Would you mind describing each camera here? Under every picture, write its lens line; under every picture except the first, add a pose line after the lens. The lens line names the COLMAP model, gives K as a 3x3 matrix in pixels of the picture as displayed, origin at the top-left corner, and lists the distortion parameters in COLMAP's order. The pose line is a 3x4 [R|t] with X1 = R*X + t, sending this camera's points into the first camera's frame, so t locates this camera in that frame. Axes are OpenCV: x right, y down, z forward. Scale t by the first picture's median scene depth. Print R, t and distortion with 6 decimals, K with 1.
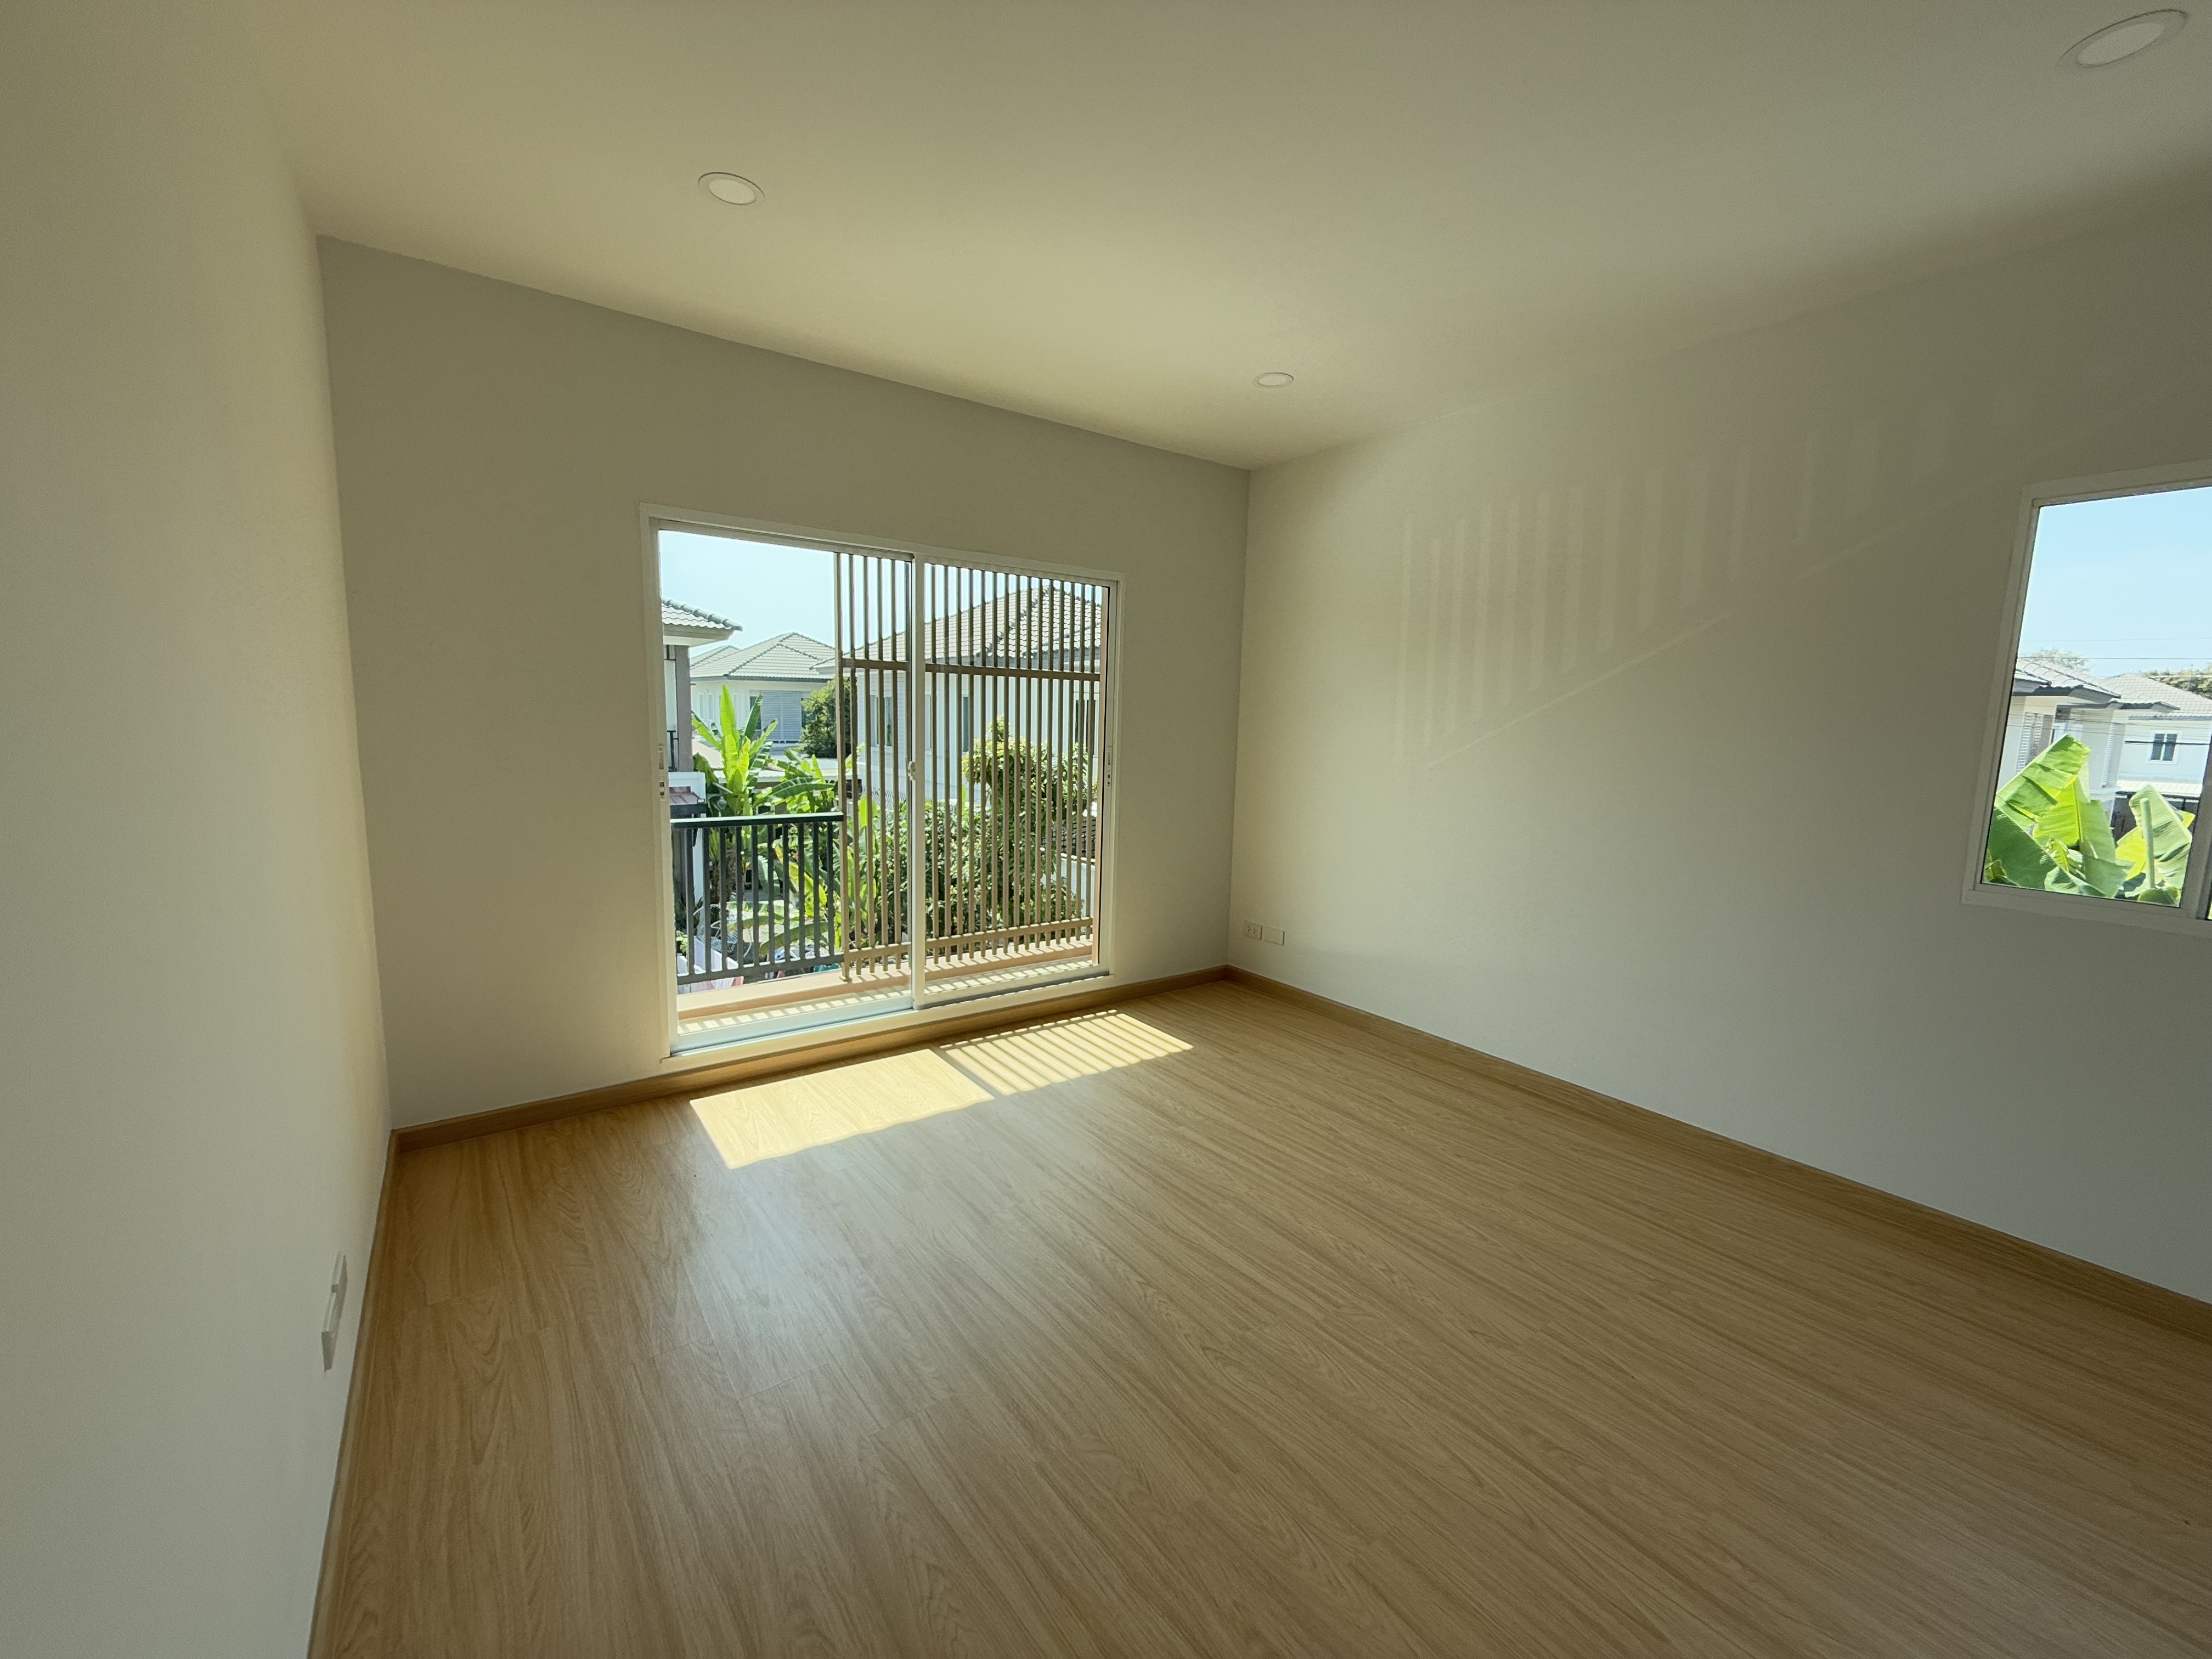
lens RADIAL K [[881.8, 0, 1103.1], [0, 881.8, 828.1], [0, 0, 1]] dist [-0.000051, -0.000523]
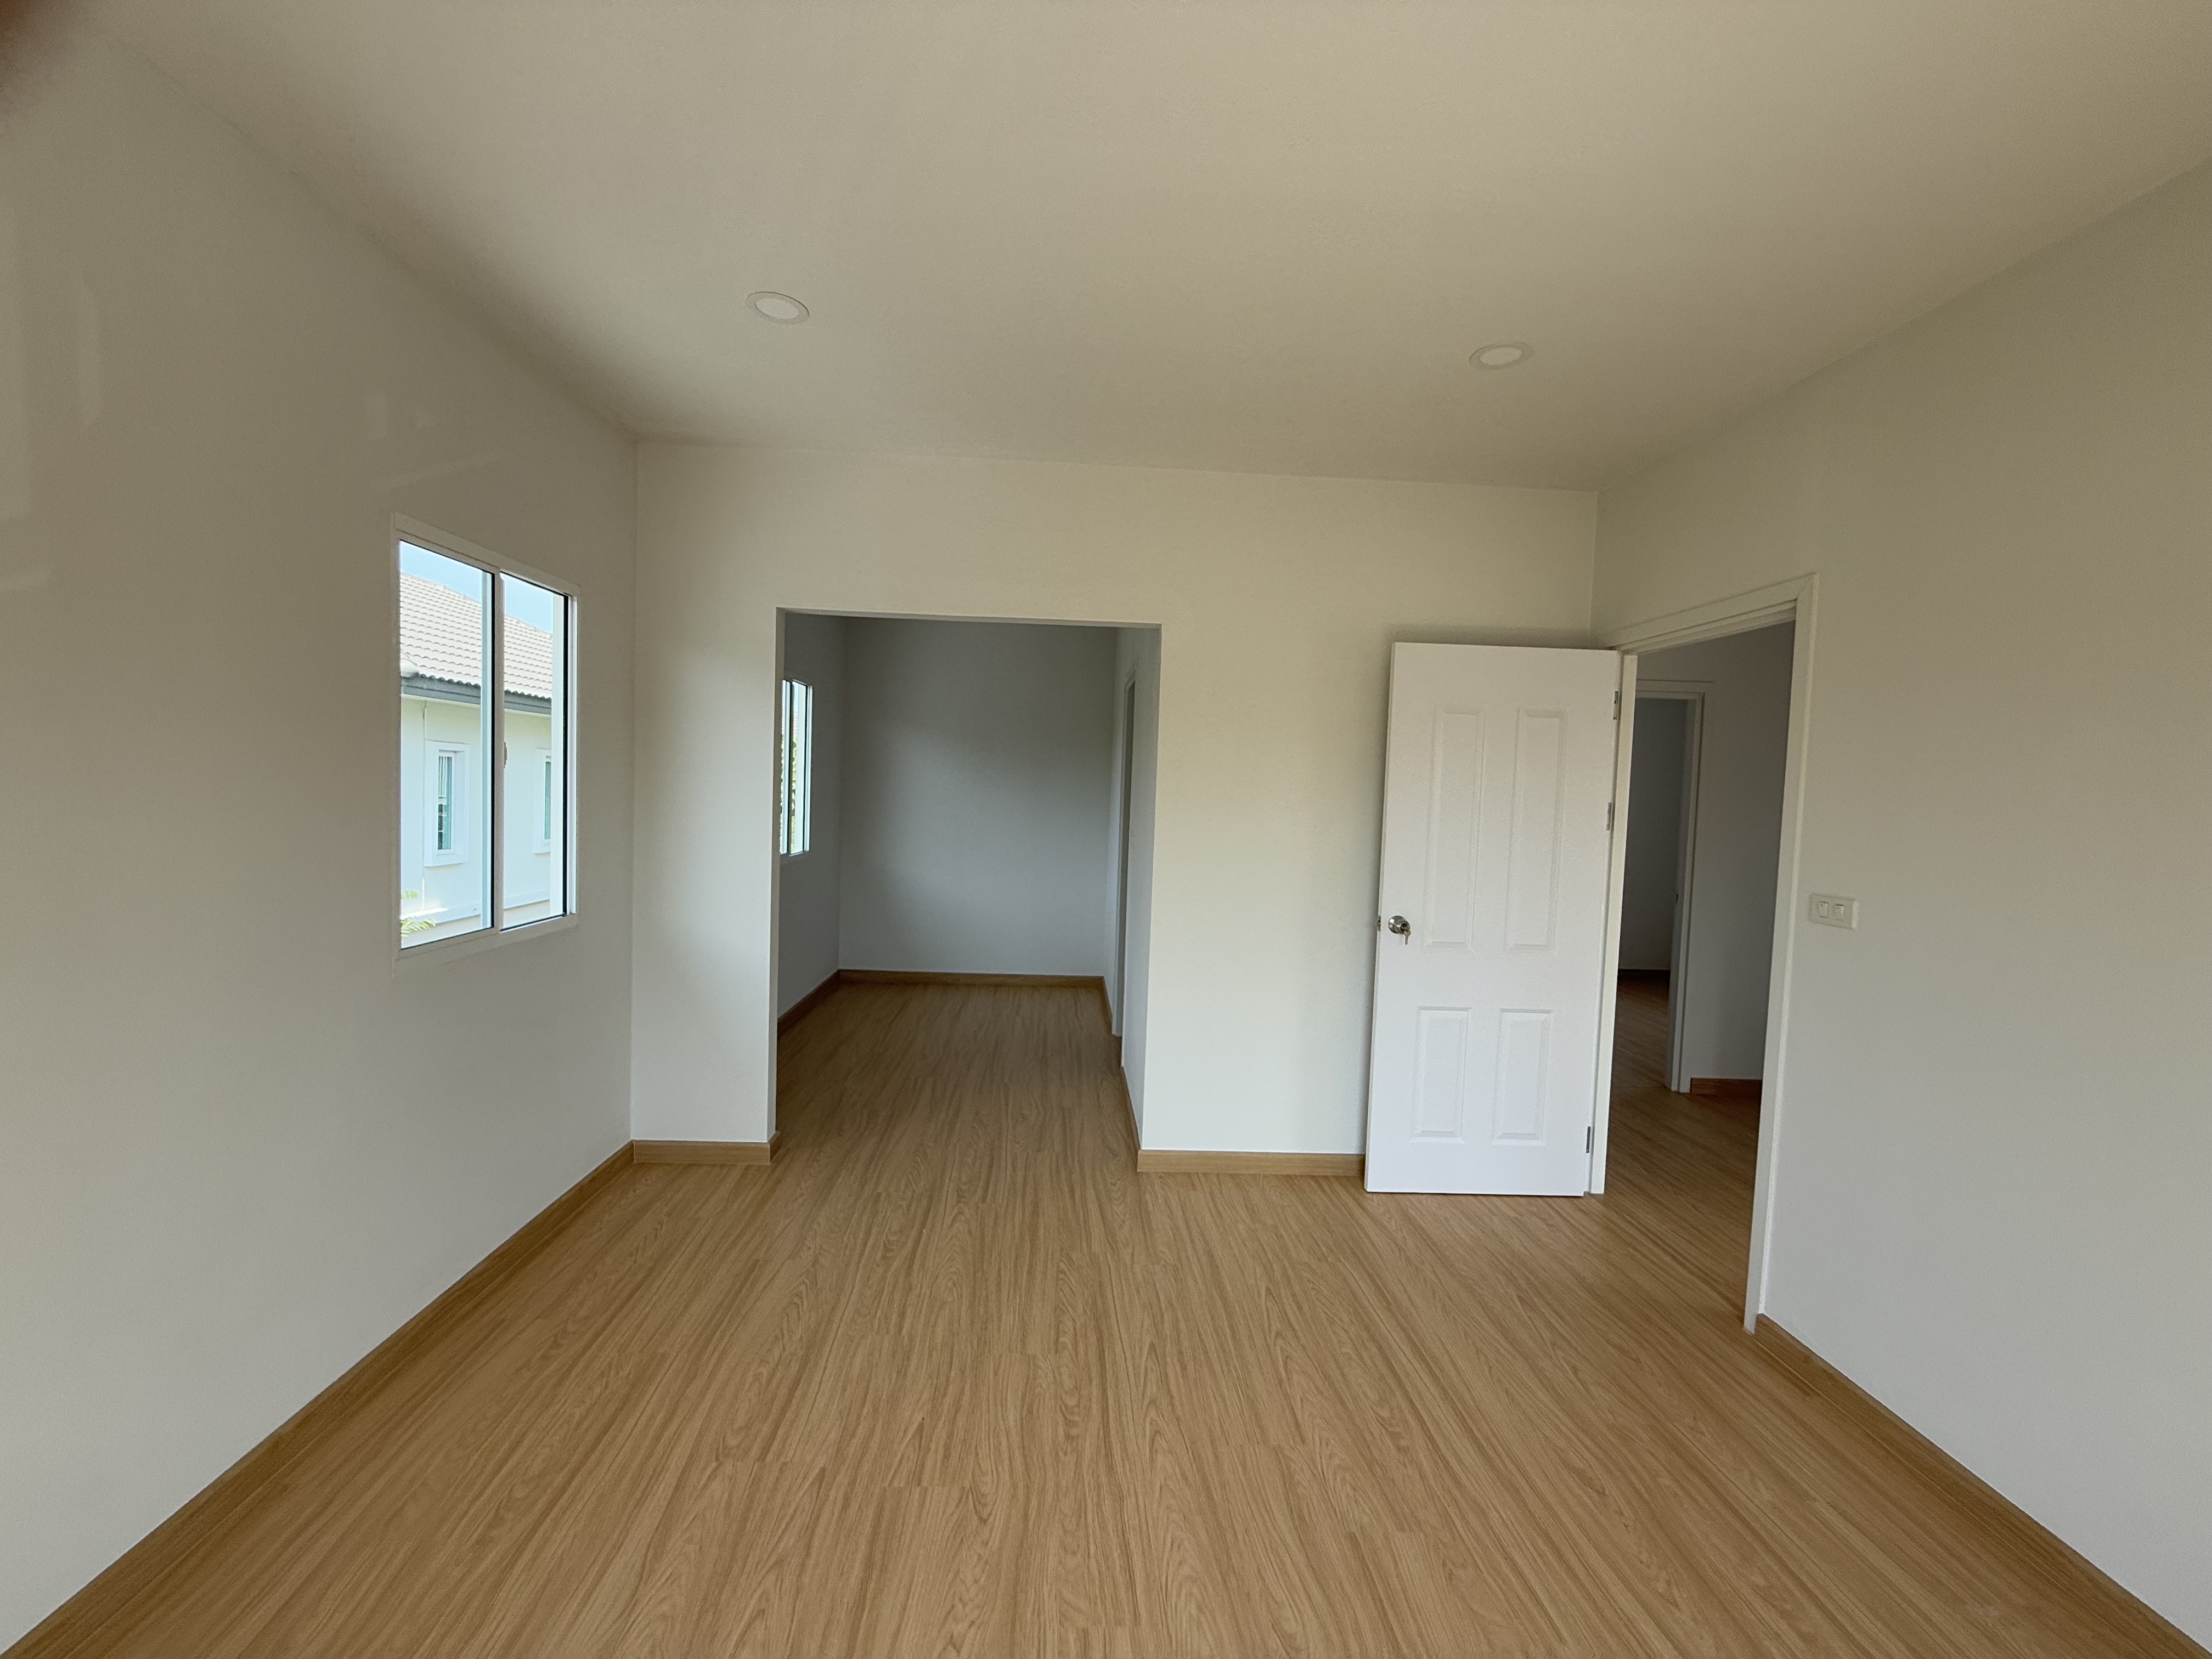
lens RADIAL K [[881.8, 0, 1099.6], [0, 881.8, 826.8], [0, 0, 1]] dist [-0.000051, -0.000523]
pose [[-0.828611, -0.080705, 0.553977, -0.101911], [0.018447, 0.985081, 0.171102, -0.258528], [-0.559521, 0.151996, -0.814760, 1.688956]]
